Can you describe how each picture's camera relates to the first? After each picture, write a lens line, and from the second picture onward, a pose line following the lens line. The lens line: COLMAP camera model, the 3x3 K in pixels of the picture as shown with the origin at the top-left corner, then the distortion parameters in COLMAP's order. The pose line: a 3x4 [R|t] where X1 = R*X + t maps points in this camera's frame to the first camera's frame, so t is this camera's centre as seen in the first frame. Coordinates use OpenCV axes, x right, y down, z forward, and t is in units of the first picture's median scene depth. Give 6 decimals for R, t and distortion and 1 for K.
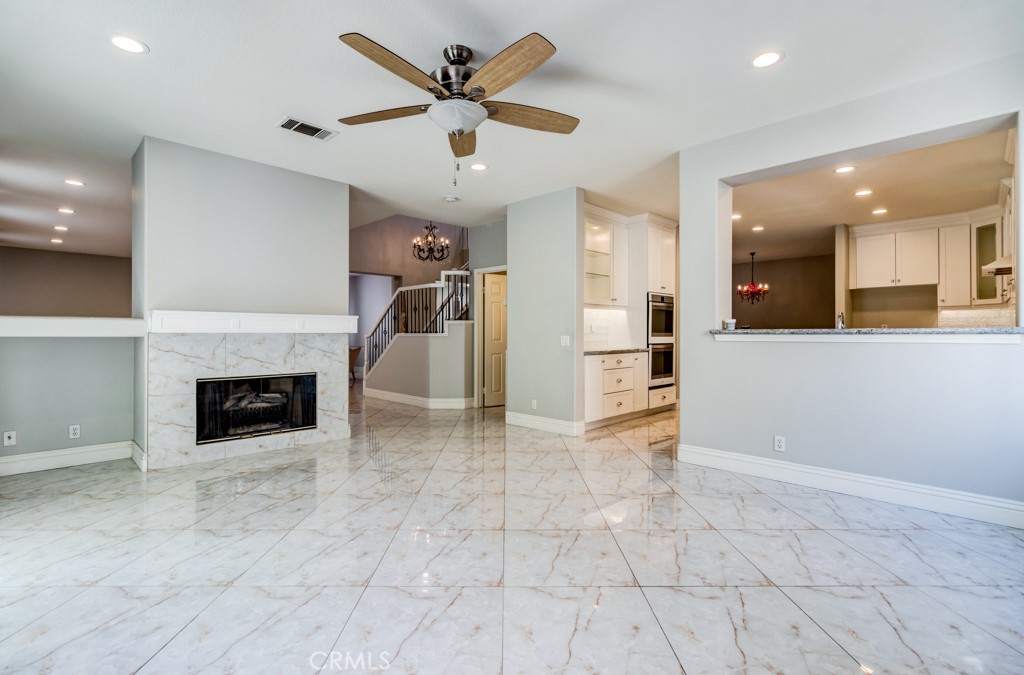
lens RADIAL K [[474.5, 0, 477.3], [0, 474.5, 333.9], [0, 0, 1]] dist [0.001952, 0.000275]
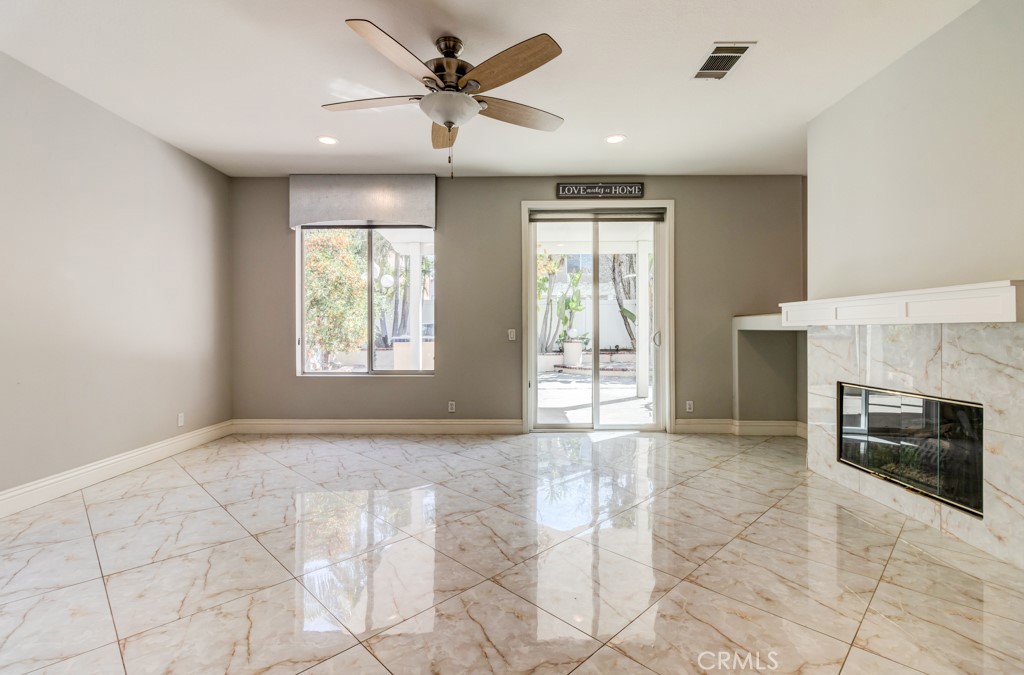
lens RADIAL K [[450.8, 0, 501.1], [0, 450.8, 335.2], [0, 0, 1]] dist [-0.023231, 0.000717]
pose [[-0.682197, 0.010370, -0.731095, 0.337793], [0.006384, 0.999946, 0.008227, 0.003737], [0.731141, 0.000945, -0.682226, 0.989278]]
